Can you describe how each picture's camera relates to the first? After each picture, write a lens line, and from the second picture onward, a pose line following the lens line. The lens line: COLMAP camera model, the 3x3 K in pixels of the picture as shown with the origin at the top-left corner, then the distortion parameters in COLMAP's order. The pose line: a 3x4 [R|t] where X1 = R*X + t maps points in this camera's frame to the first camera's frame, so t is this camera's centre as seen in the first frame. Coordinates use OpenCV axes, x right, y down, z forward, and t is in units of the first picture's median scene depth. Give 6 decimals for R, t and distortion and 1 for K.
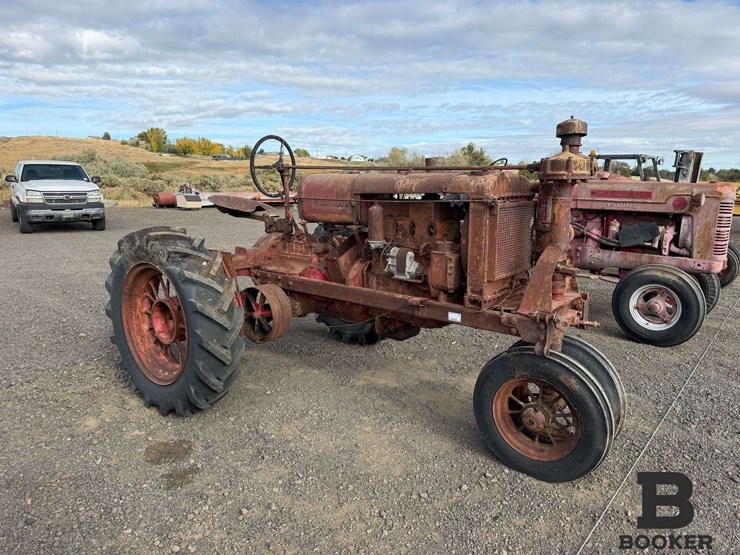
lens RADIAL K [[521.0, 0, 367.9], [0, 521.0, 275.5], [0, 0, 1]] dist [0.044967, -0.059732]
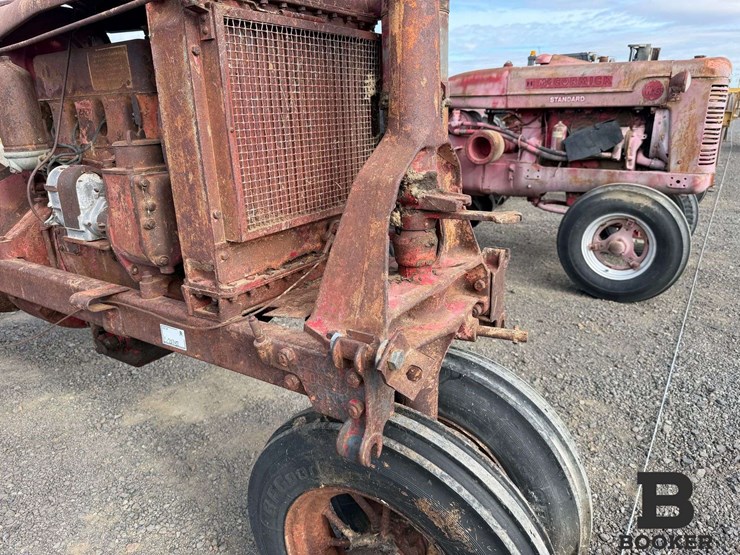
lens RADIAL K [[521.0, 0, 367.3], [0, 521.0, 274.5], [0, 0, 1]] dist [0.044967, -0.059732]
pose [[0.994534, -0.063952, 0.082532, 0.158628], [0.053856, 0.991404, 0.119238, -0.002687], [-0.089449, -0.114142, 0.989429, 0.339006]]
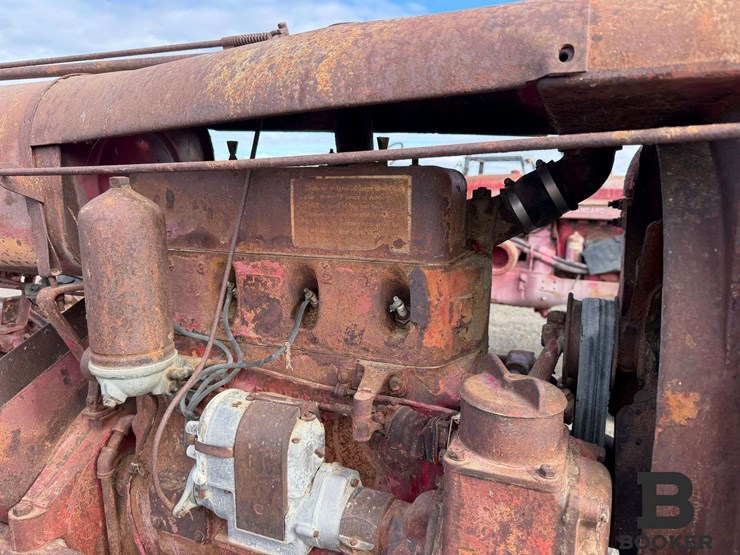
lens RADIAL K [[521.0, 0, 363.3], [0, 521.0, 273.6], [0, 0, 1]] dist [0.044967, -0.059732]
pose [[0.959370, -0.040385, 0.279244, 0.030048], [0.048410, 0.998588, -0.021898, -0.058426], [-0.277966, 0.034526, 0.959970, 0.482631]]
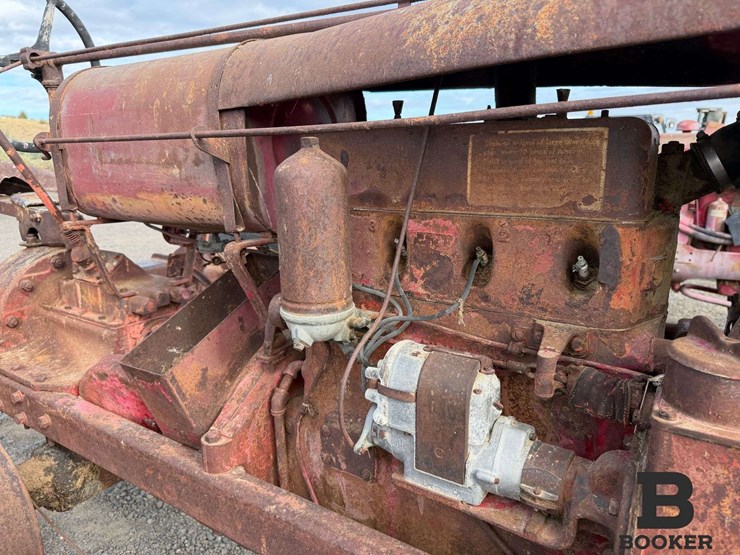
lens RADIAL K [[521.0, 0, 365.5], [0, 521.0, 280.7], [0, 0, 1]] dist [0.044967, -0.059732]
pose [[0.994621, -0.030368, 0.099034, 0.009519], [0.025862, 0.998585, 0.046469, -0.056389], [-0.100305, -0.043657, 0.993998, 0.483839]]
